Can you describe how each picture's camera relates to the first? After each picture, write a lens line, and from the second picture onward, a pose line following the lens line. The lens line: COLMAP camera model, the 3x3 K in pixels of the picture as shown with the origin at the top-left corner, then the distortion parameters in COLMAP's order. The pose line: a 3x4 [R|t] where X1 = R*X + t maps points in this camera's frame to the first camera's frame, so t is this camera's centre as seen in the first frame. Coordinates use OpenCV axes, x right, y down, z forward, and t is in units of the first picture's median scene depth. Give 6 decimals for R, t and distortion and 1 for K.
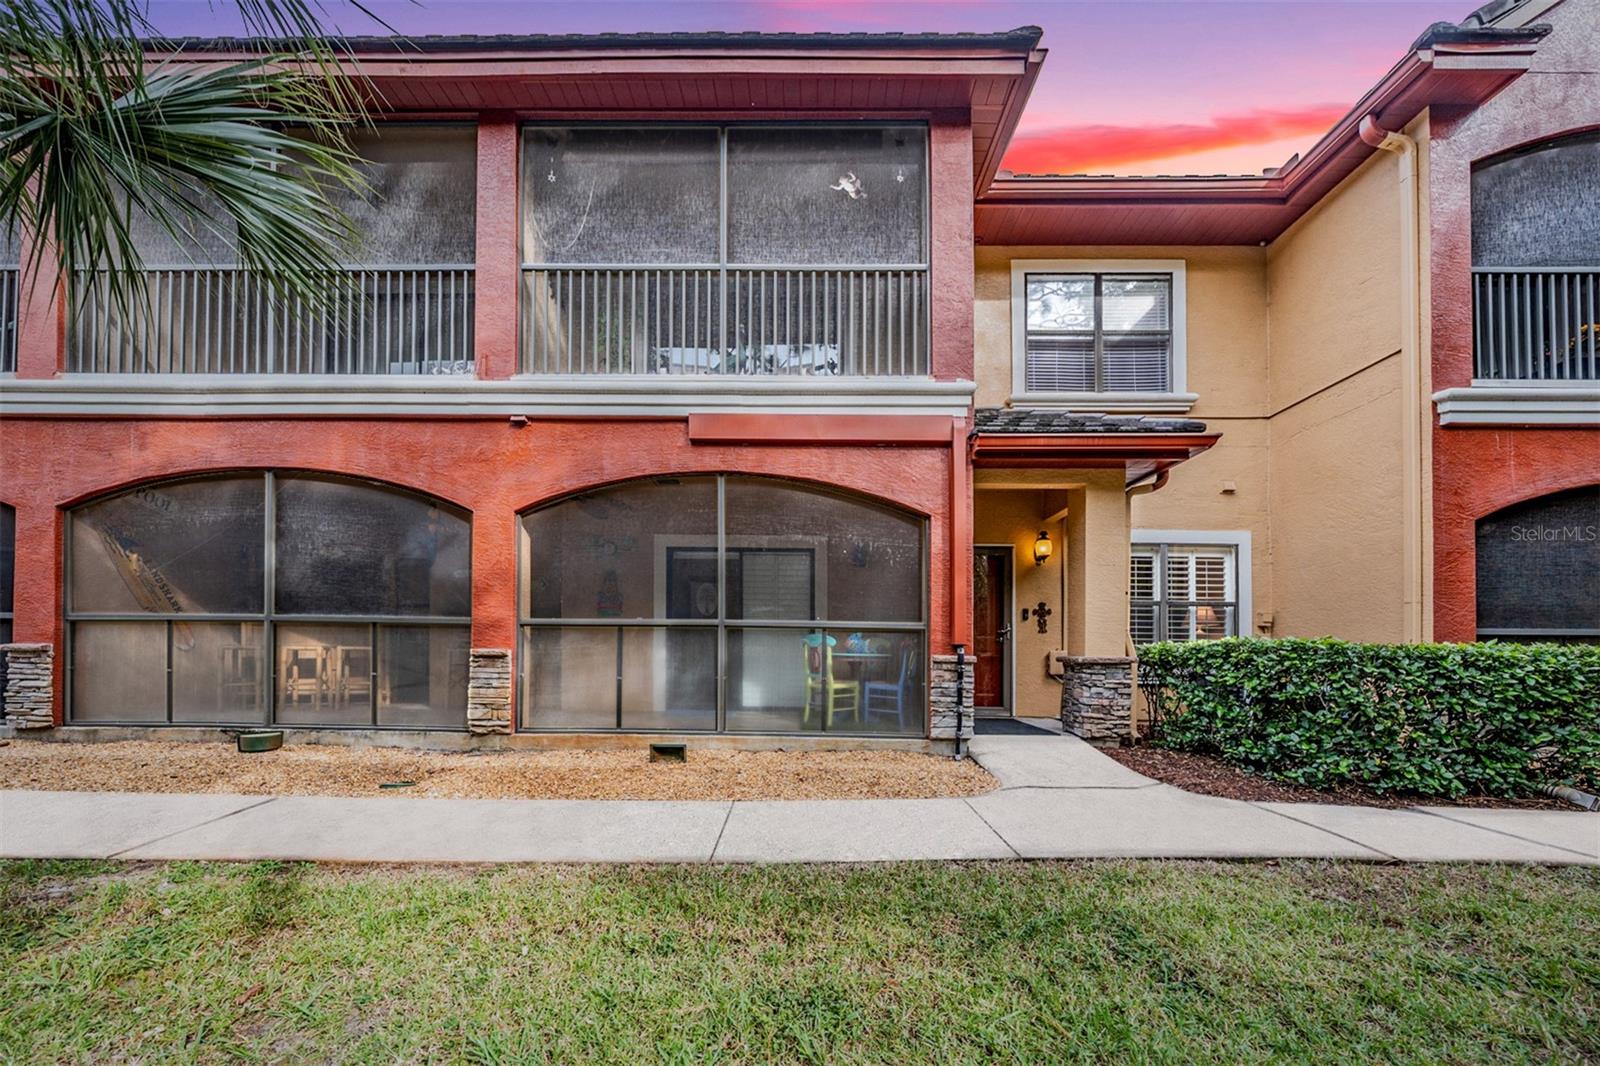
lens RADIAL K [[573.7, 0, 800.0], [0, 573.7, 643.8], [0, 0, 1]] dist [-0.001258, -0.000067]
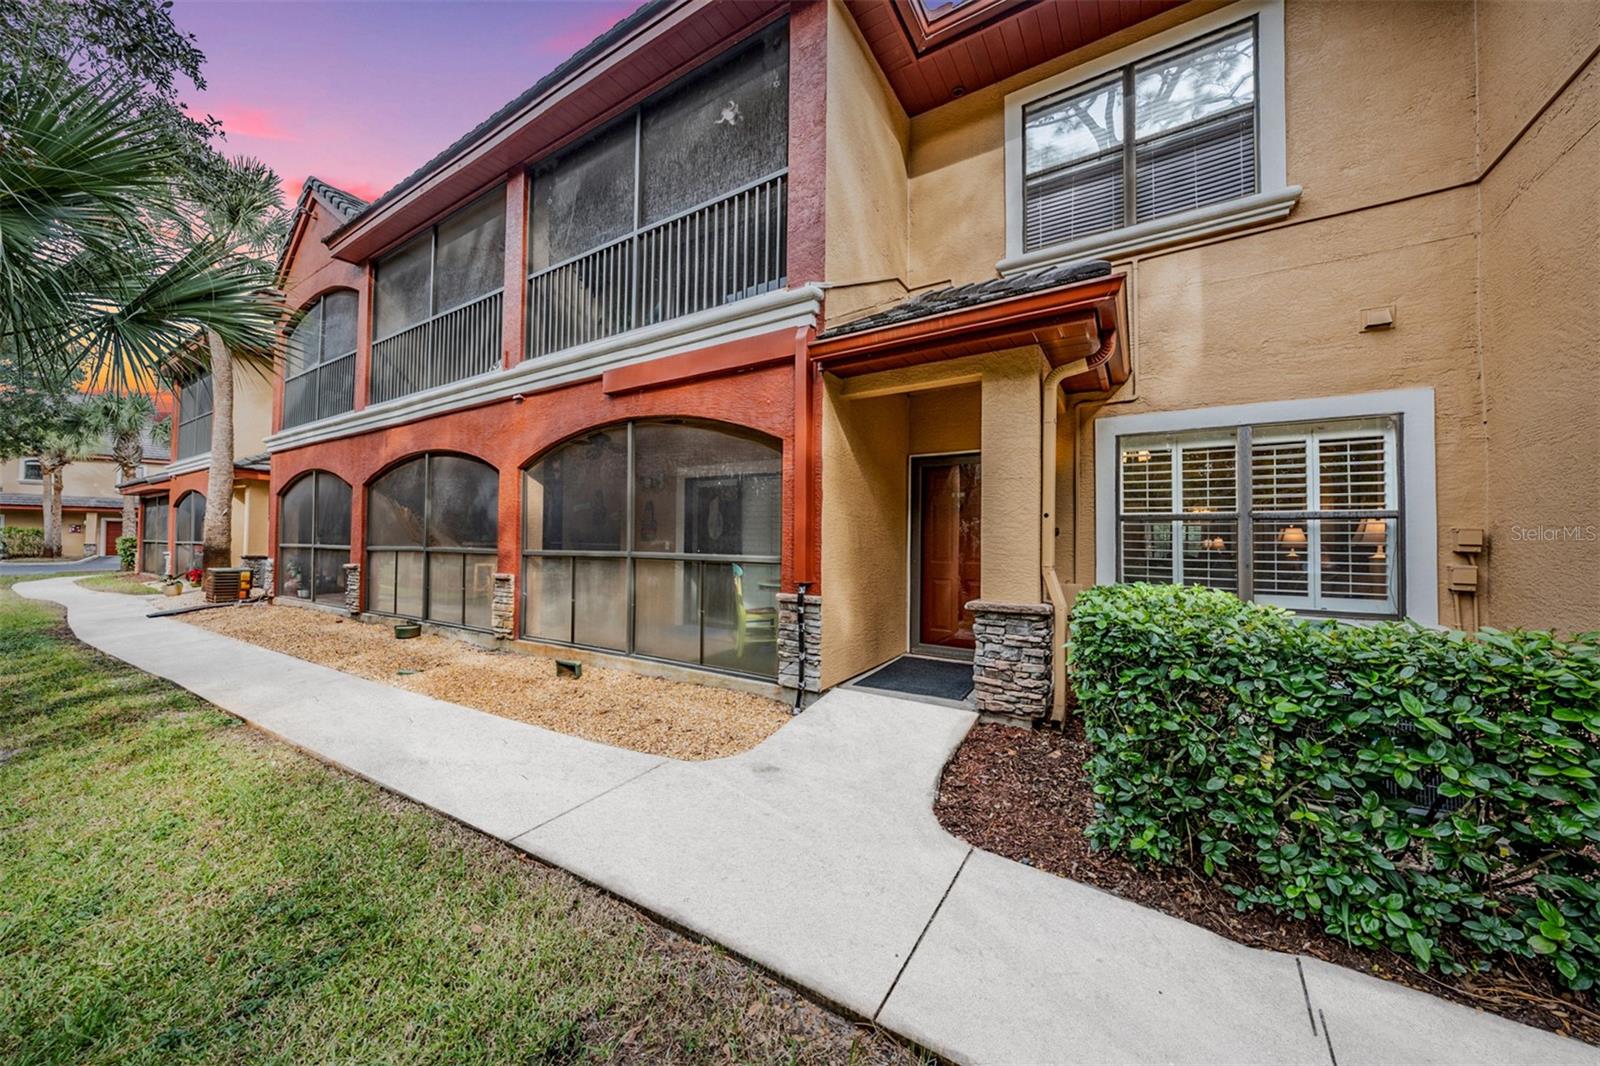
lens RADIAL K [[555.2, 0, 816.4], [0, 555.2, 529.3], [0, 0, 1]] dist [-0.000556, -0.000041]
pose [[0.856723, -0.015611, -0.515541, 0.719285], [0.006720, 0.999795, -0.019108, -0.062565], [0.515733, 0.012906, 0.856652, 0.270666]]
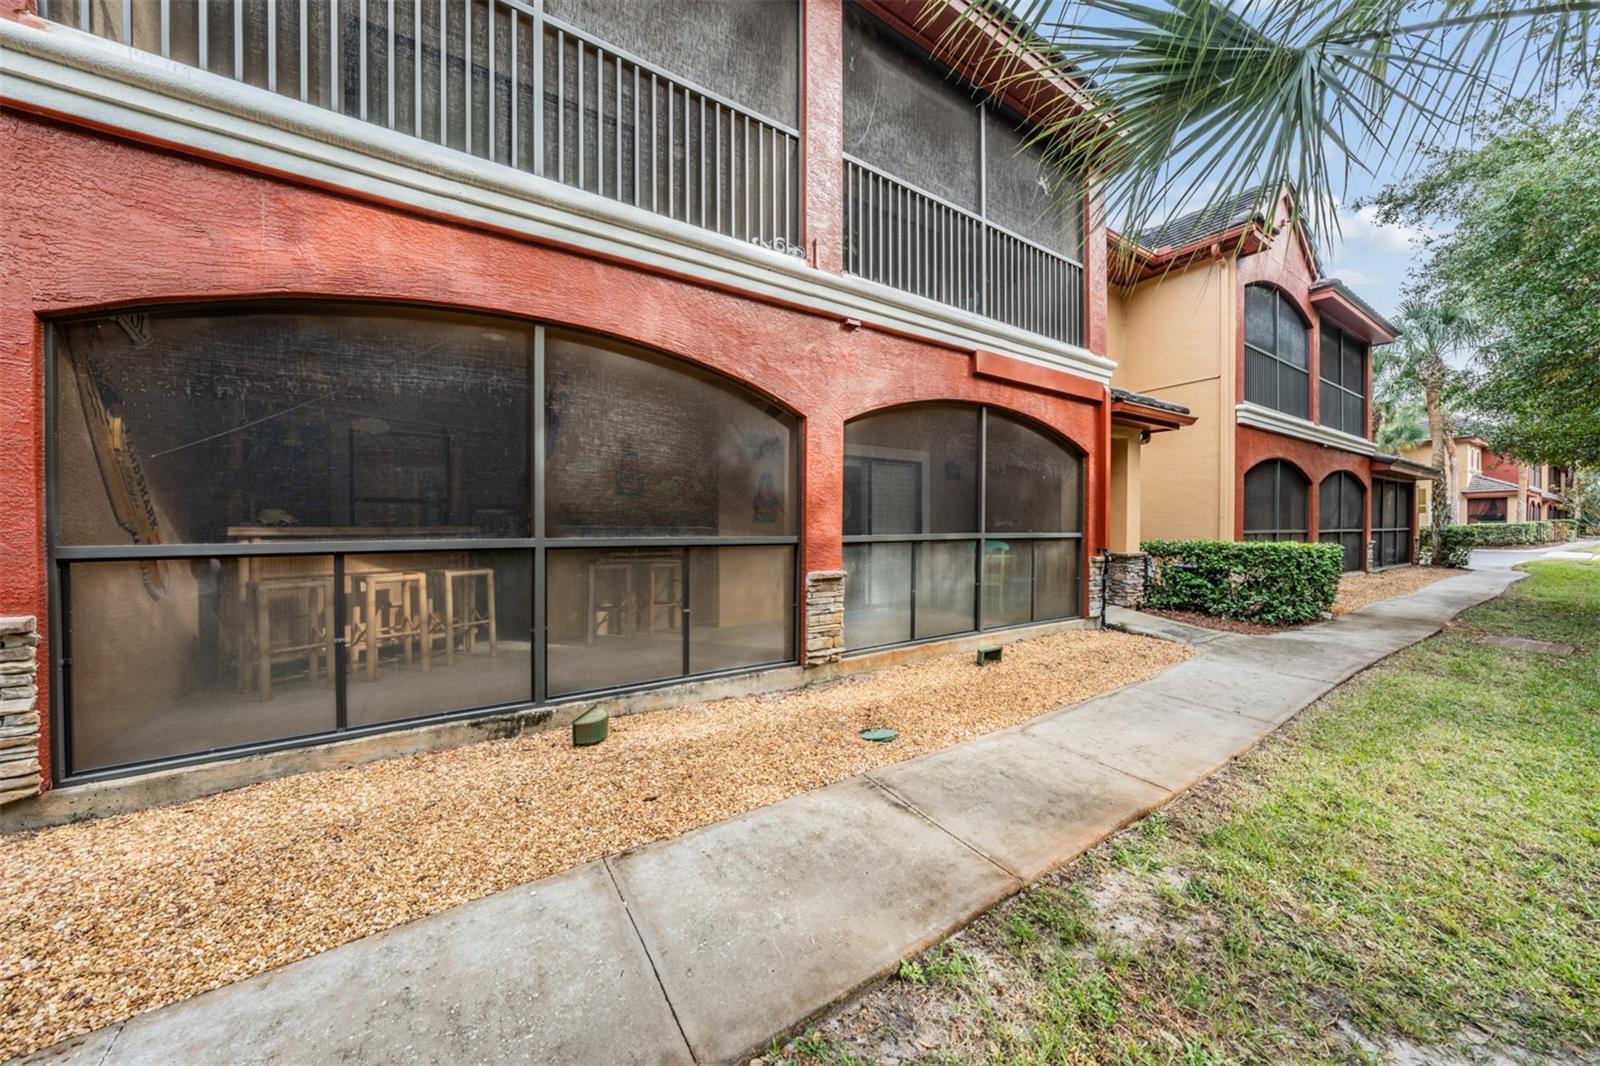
lens RADIAL K [[555.2, 0, 816.4], [0, 555.2, 529.3], [0, 0, 1]] dist [-0.000556, -0.000041]
pose [[0.821903, -0.015099, 0.569427, -1.040828], [0.003262, 0.999757, 0.021801, -0.075663], [-0.569618, -0.016061, 0.821753, 0.282759]]
